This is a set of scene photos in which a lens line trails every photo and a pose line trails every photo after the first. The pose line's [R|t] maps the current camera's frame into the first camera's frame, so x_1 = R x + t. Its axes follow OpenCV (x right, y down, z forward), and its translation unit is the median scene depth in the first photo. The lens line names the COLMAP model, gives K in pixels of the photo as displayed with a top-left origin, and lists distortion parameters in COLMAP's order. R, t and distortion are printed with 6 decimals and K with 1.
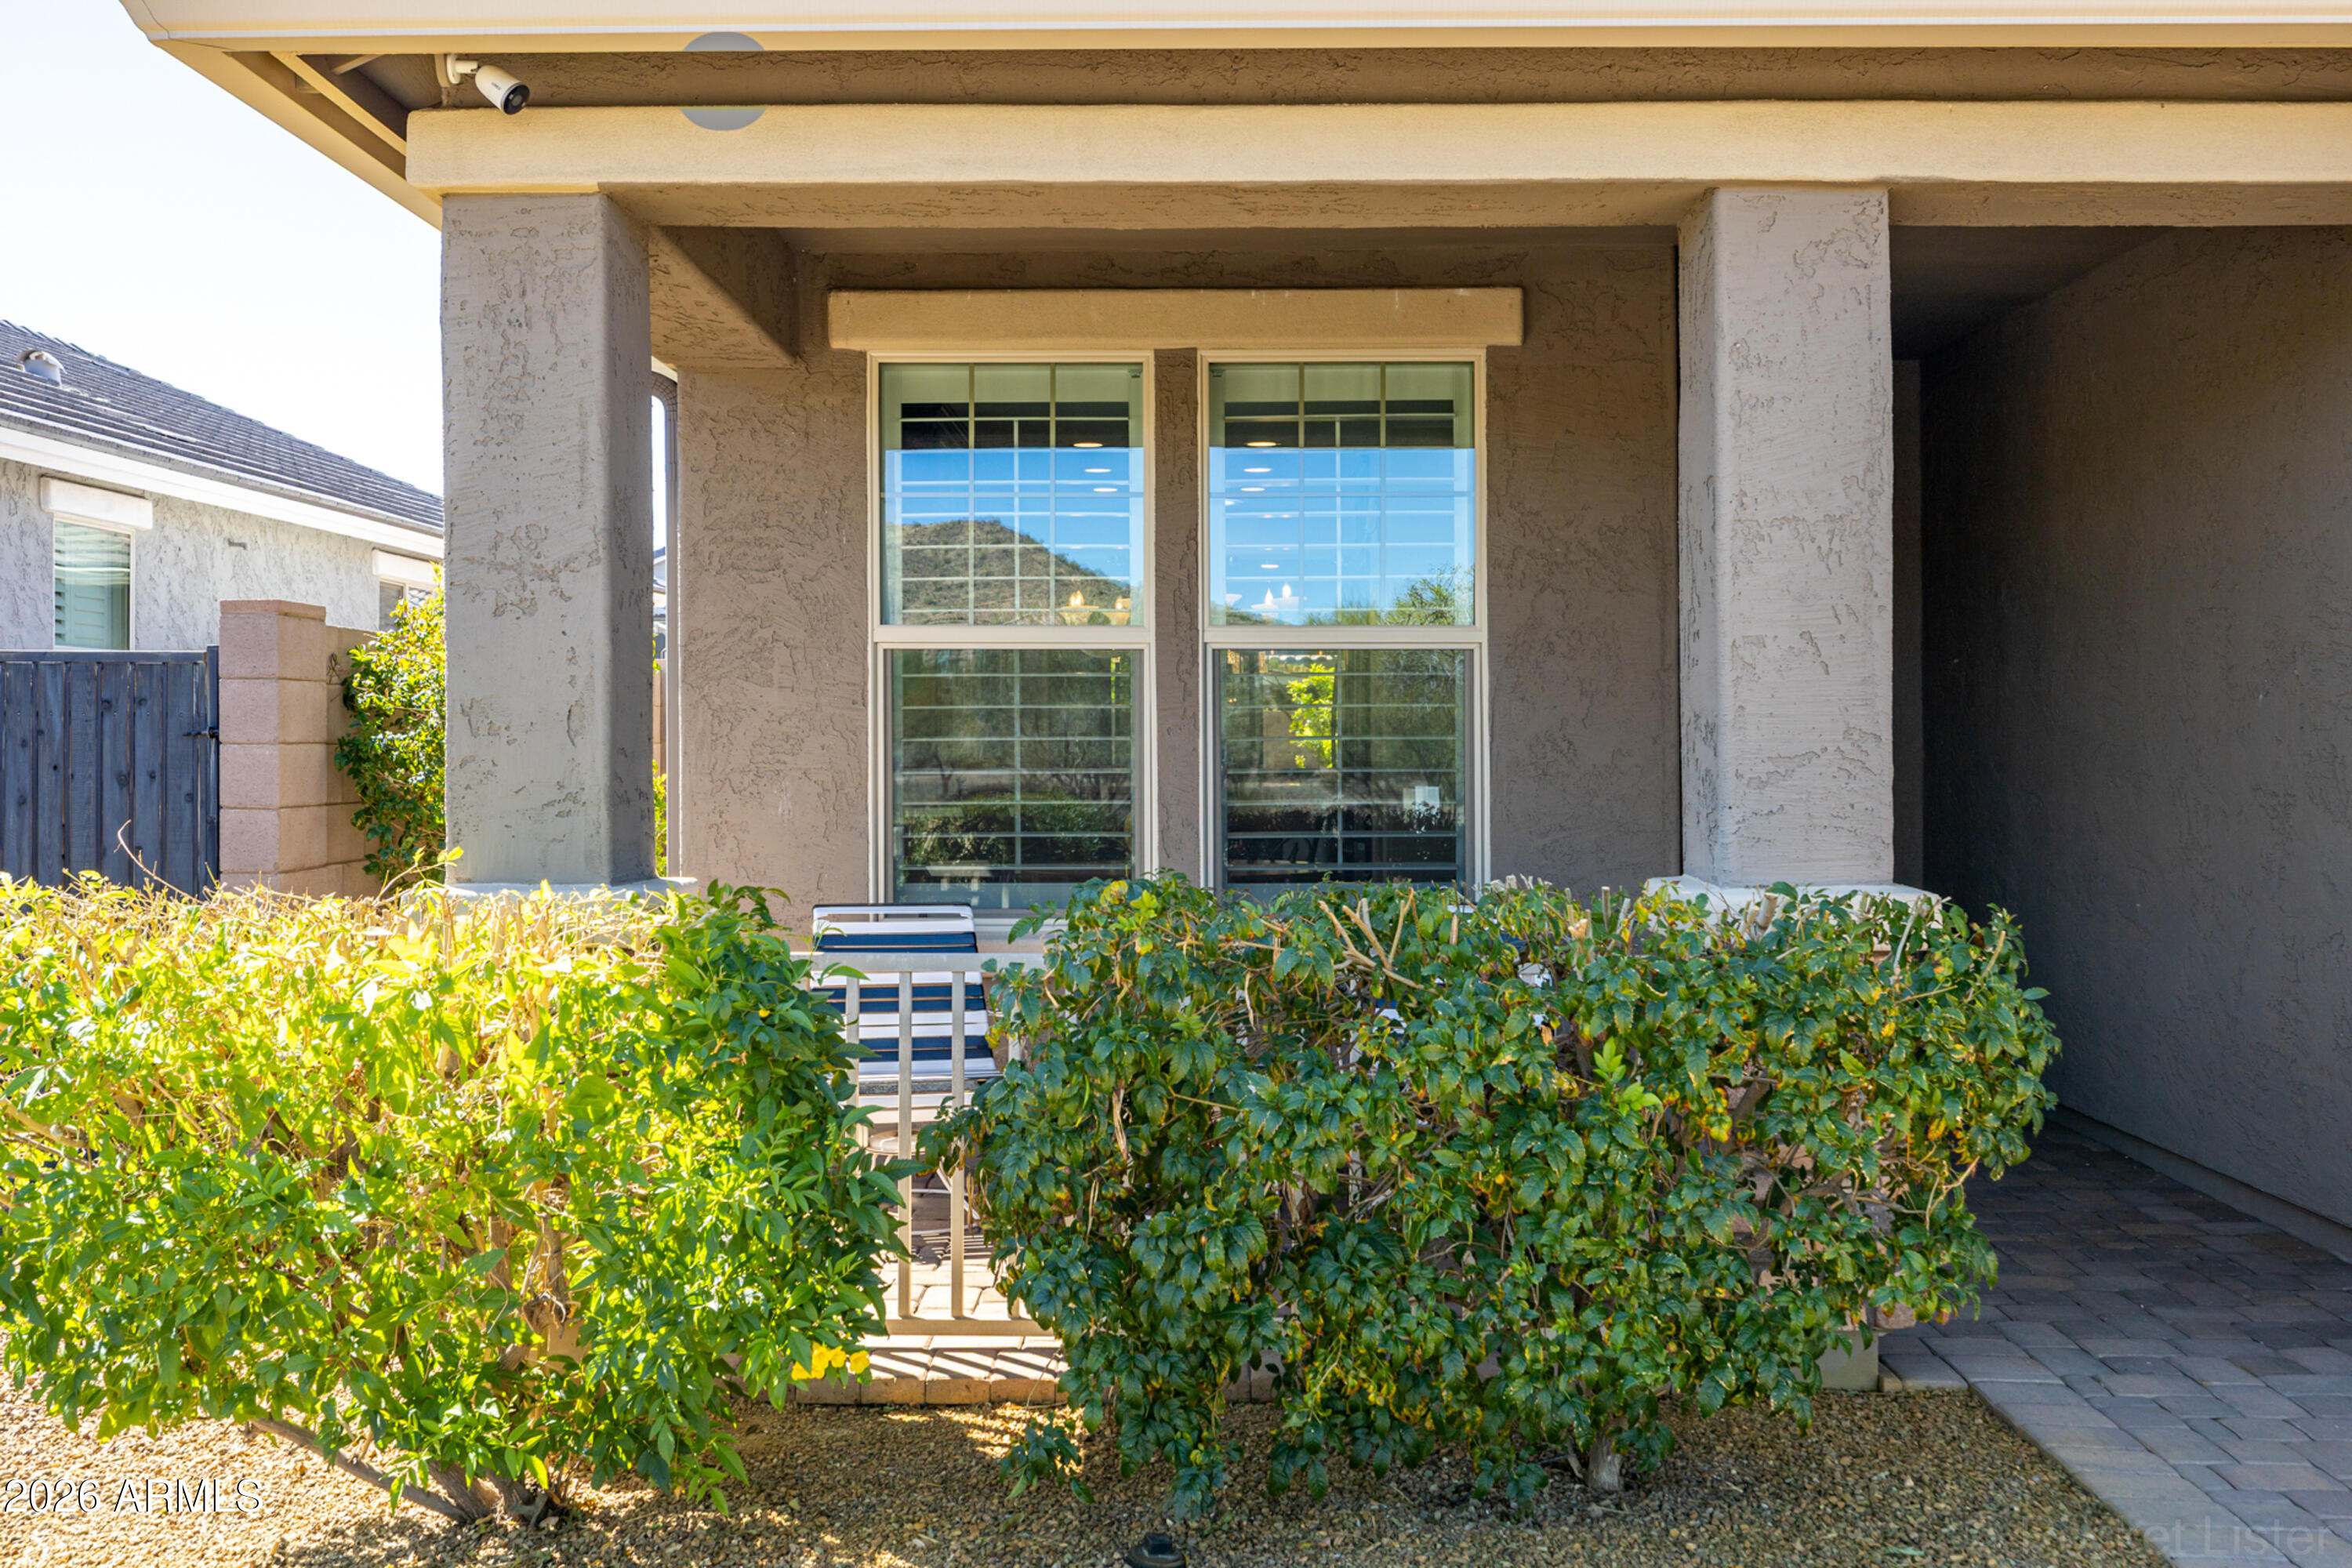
lens RADIAL K [[2192.3, 0, 1191.2], [0, 2192.3, 730.0], [0, 0, 1]] dist [-0.024293, 0.000000]
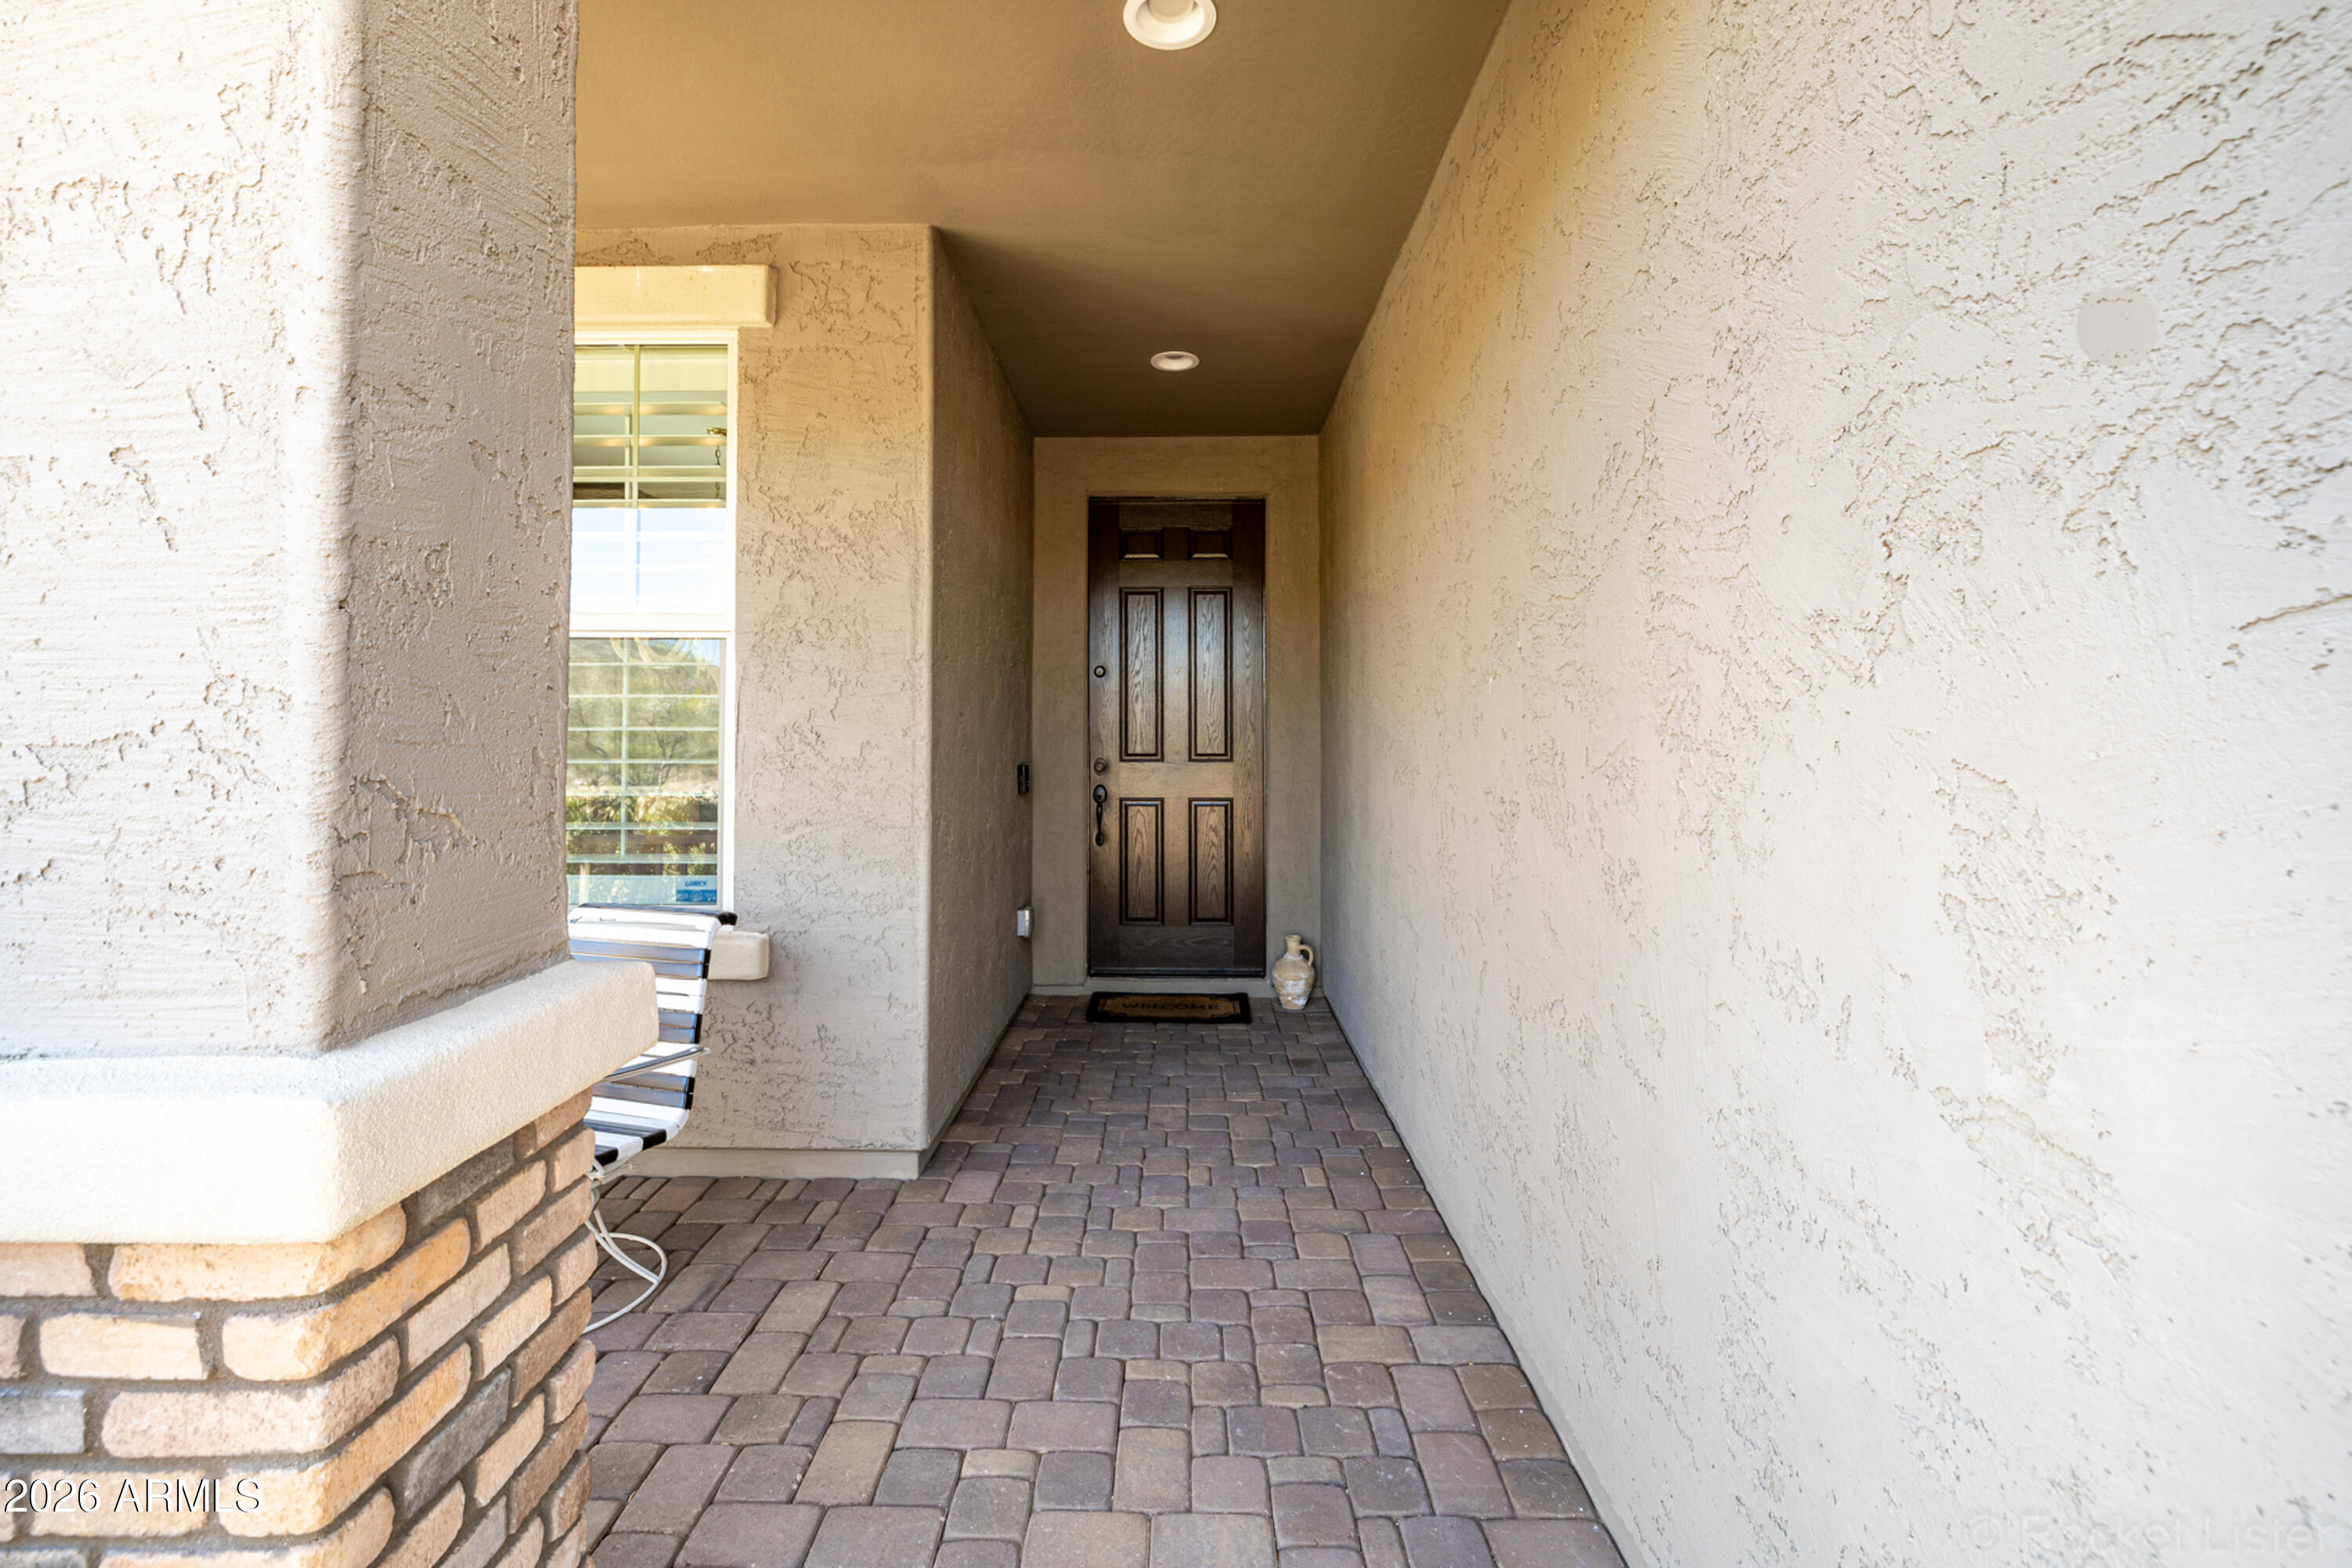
lens RADIAL K [[1013.4, 0, 1191.4], [0, 1013.4, 707.0], [0, 0, 1]] dist [-0.001069, -0.000713]
pose [[0.999910, 0.006509, 0.011739, 0.334559], [-0.006132, 0.999473, -0.031865, 0.006852], [-0.011940, 0.031790, 0.999423, 0.555059]]
